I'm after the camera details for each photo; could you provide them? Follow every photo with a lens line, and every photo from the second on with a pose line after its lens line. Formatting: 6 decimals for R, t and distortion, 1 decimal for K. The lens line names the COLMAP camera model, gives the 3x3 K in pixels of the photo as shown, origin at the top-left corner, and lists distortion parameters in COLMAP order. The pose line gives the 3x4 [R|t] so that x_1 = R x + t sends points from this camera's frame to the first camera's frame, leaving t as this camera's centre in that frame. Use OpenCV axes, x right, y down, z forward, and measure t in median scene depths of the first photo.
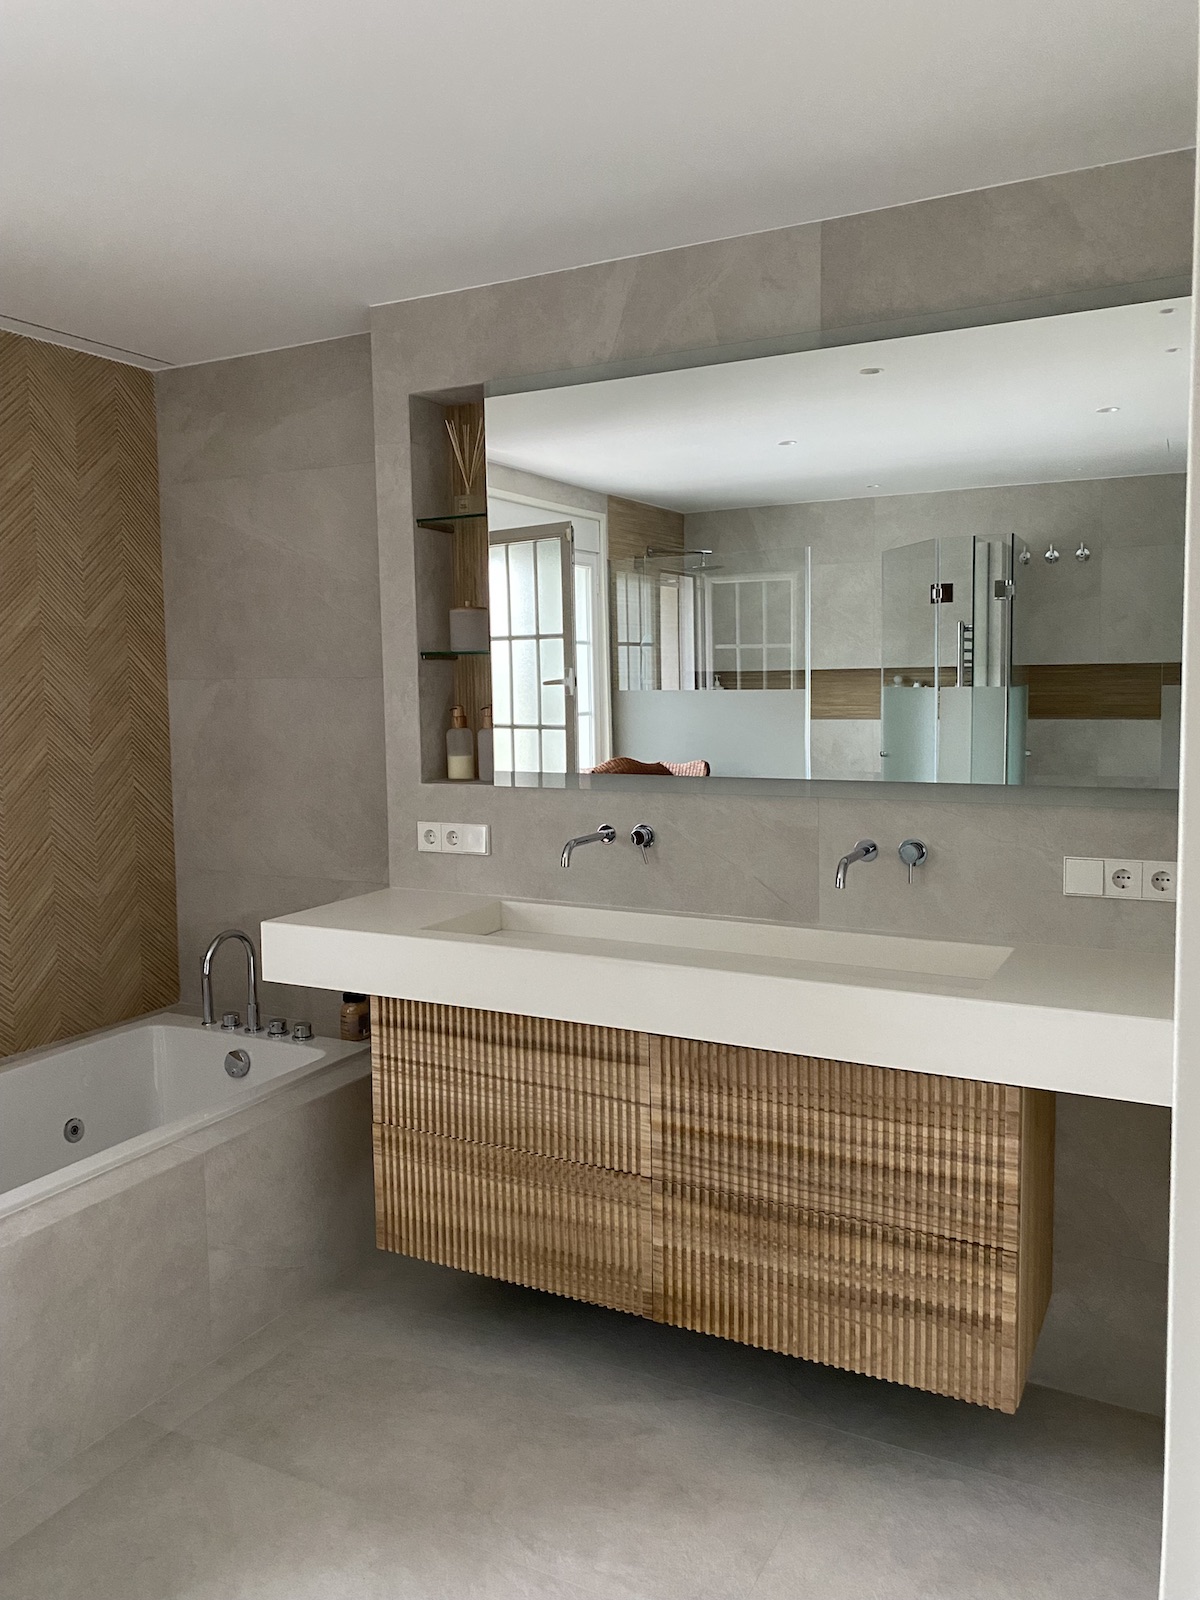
lens RADIAL K [[1219.1, 0, 585.4], [0, 1219.1, 784.3], [0, 0, 1]] dist [0.017603, -0.026502]
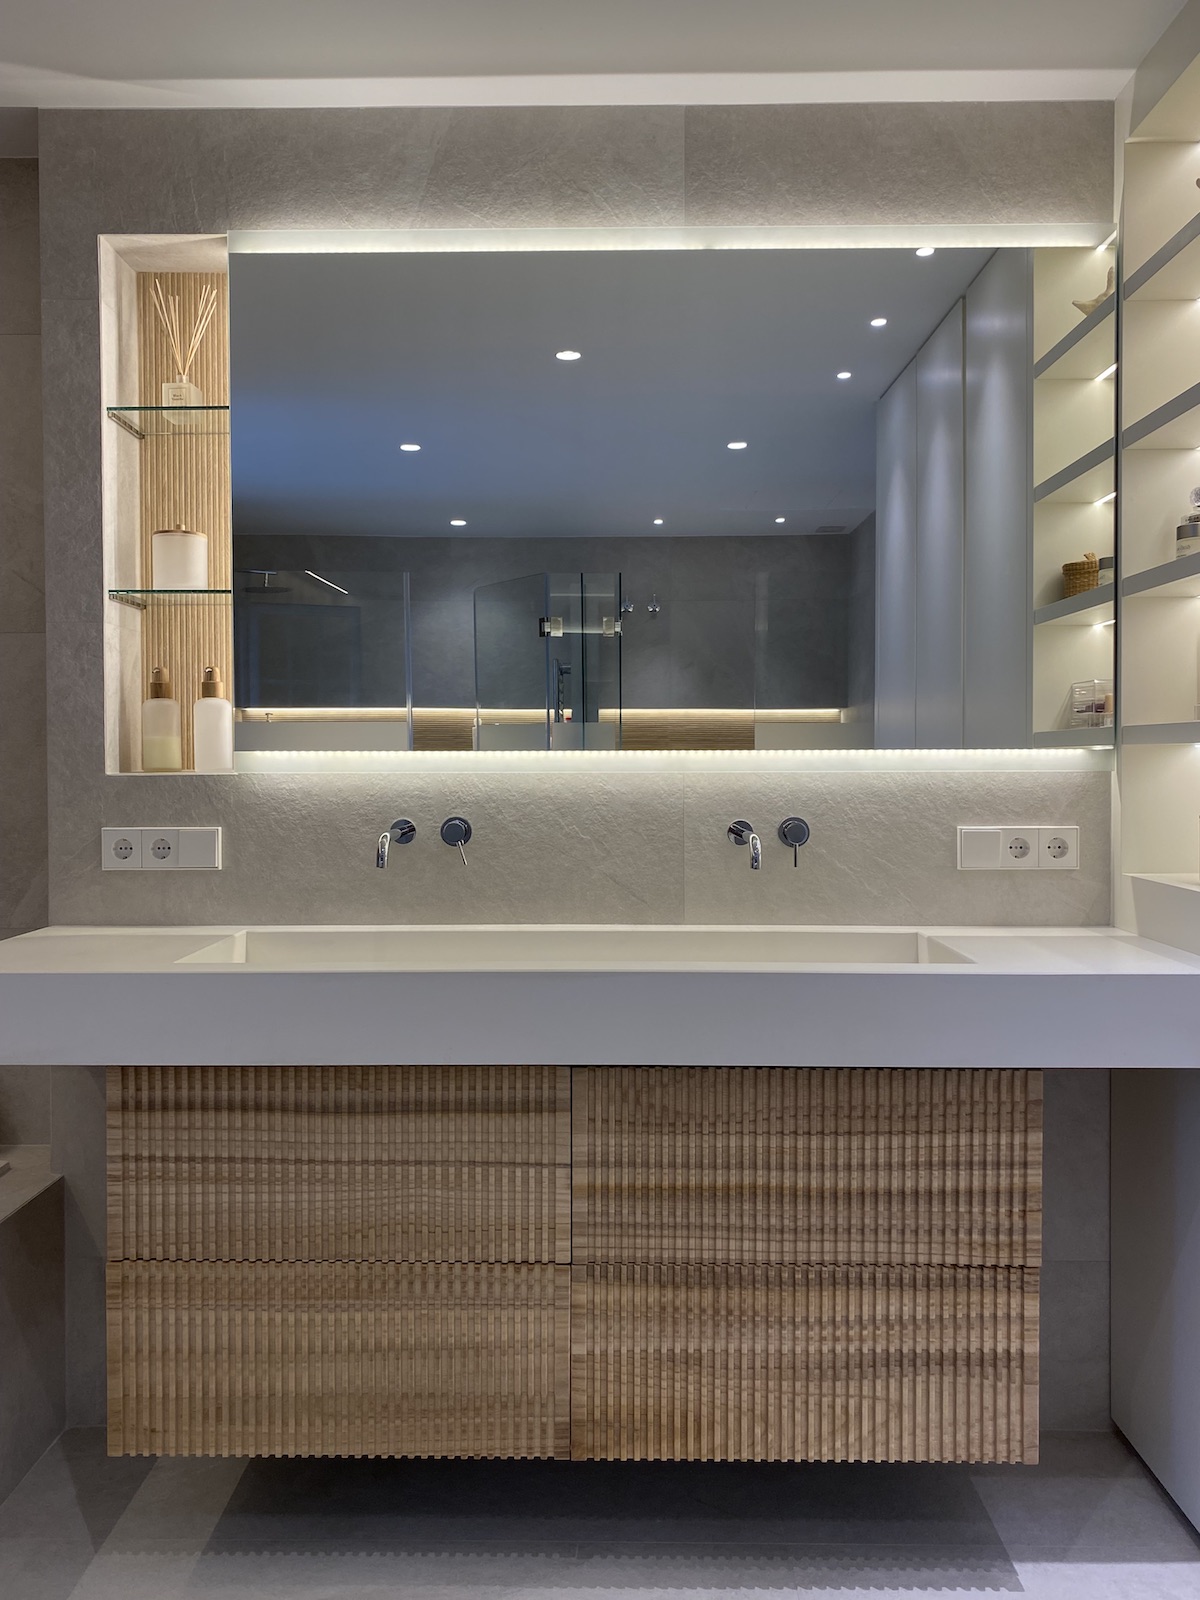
lens RADIAL K [[1219.1, 0, 582.4], [0, 1219.1, 776.5], [0, 0, 1]] dist [0.017603, -0.026502]
pose [[0.891857, 0.000906, 0.452317, -0.282395], [0.031921, 0.997379, -0.064938, 0.074166], [-0.451190, 0.072354, 0.889490, 0.312135]]
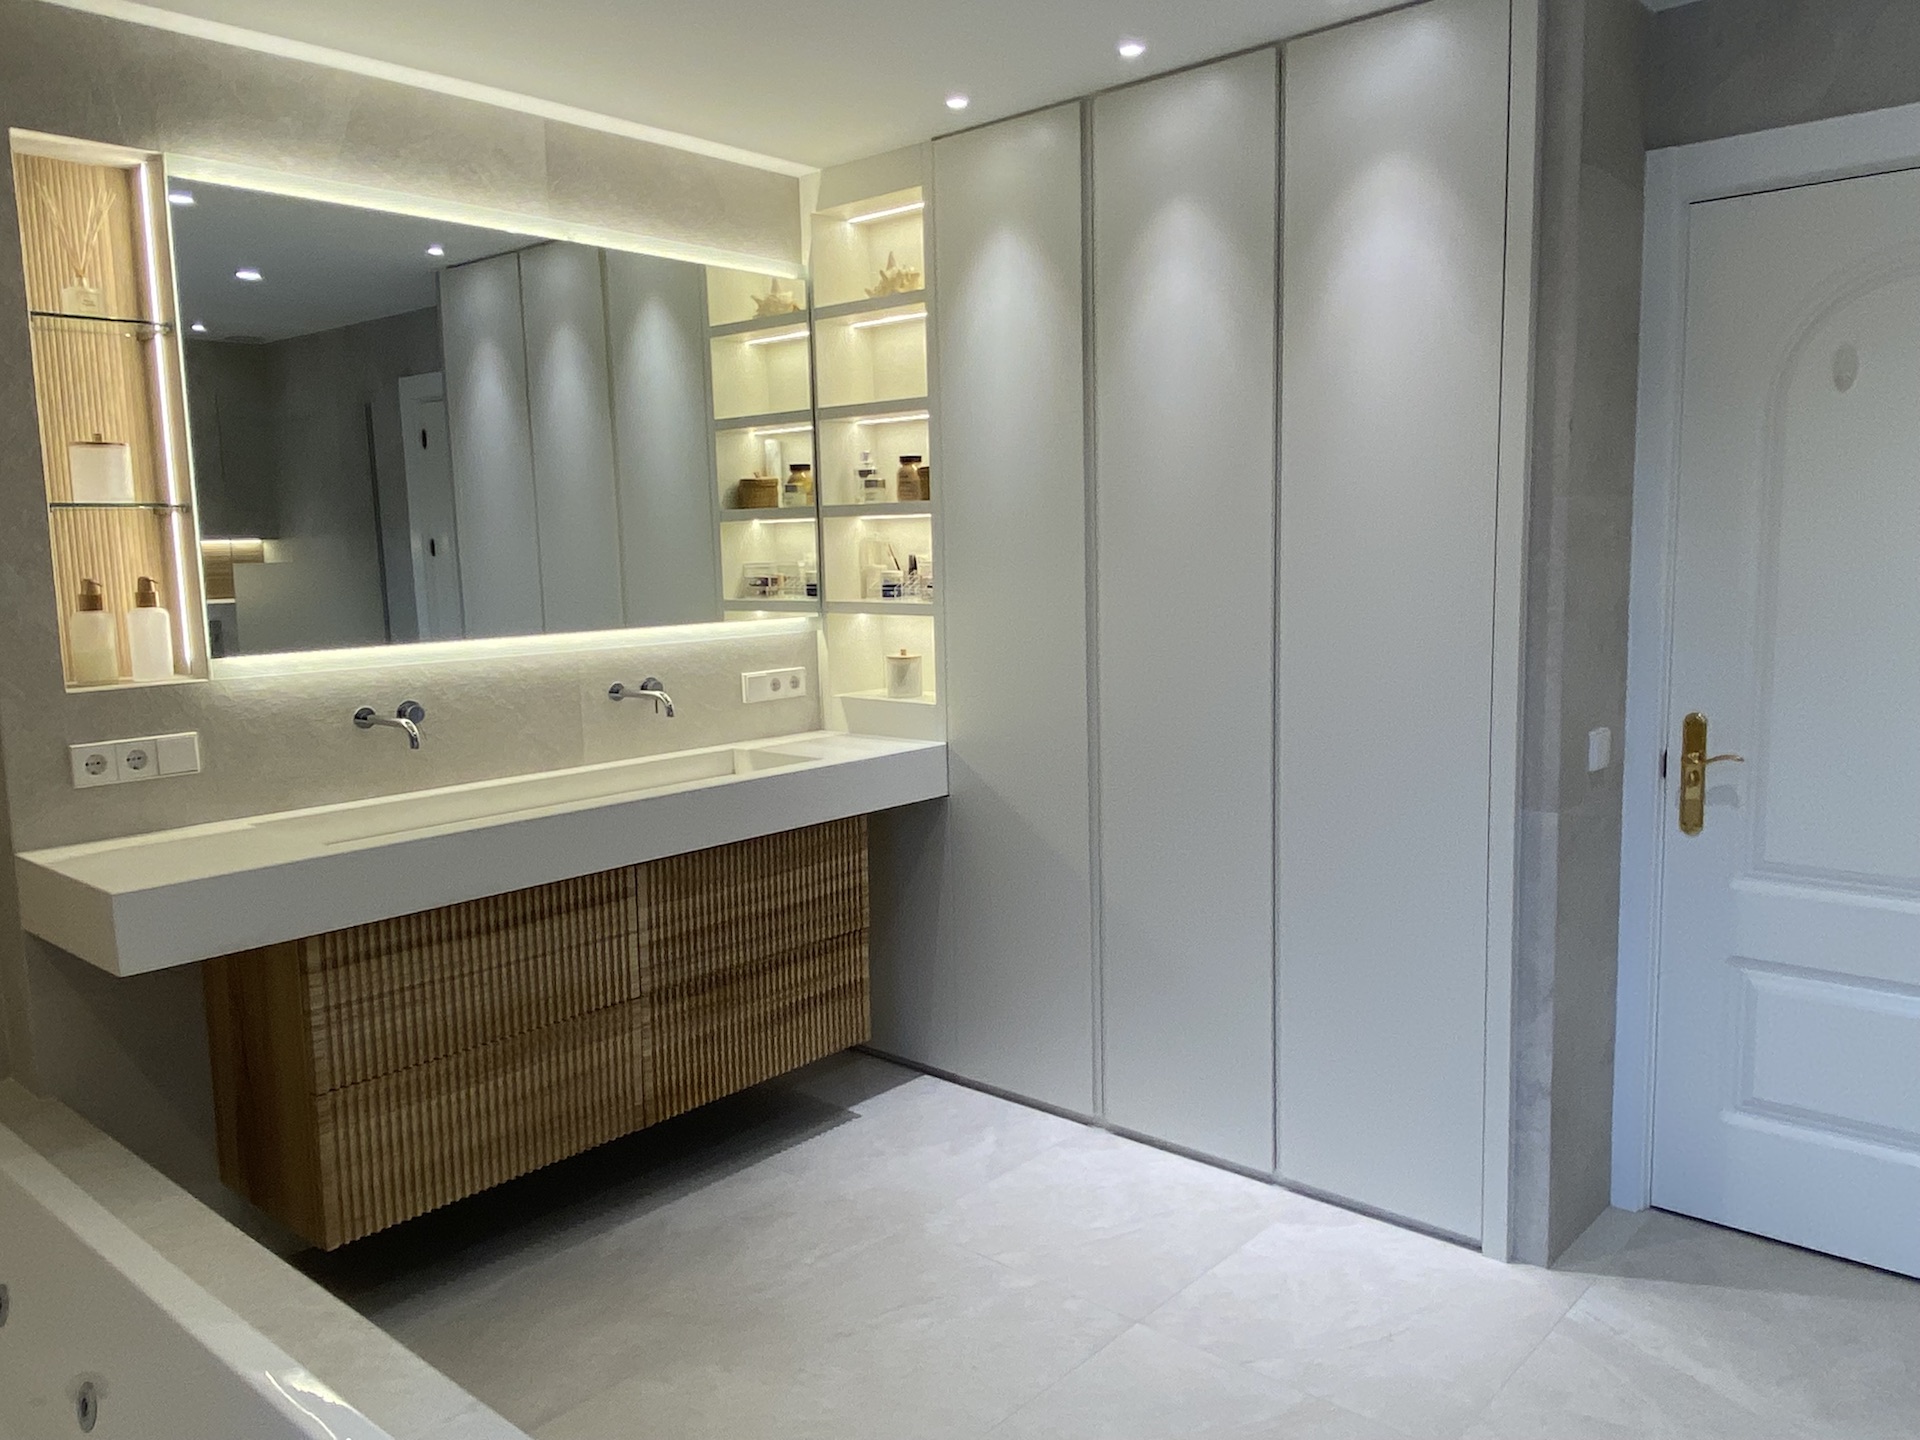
lens RADIAL K [[1436.5, 0, 968.9], [0, 1436.5, 721.0], [0, 0, 1]] dist [0.015941, -0.016286]
pose [[0.225603, -0.117866, 0.967063, -1.108043], [0.101362, 0.990107, 0.097028, -0.017407], [-0.968932, 0.076134, 0.235318, 0.397888]]
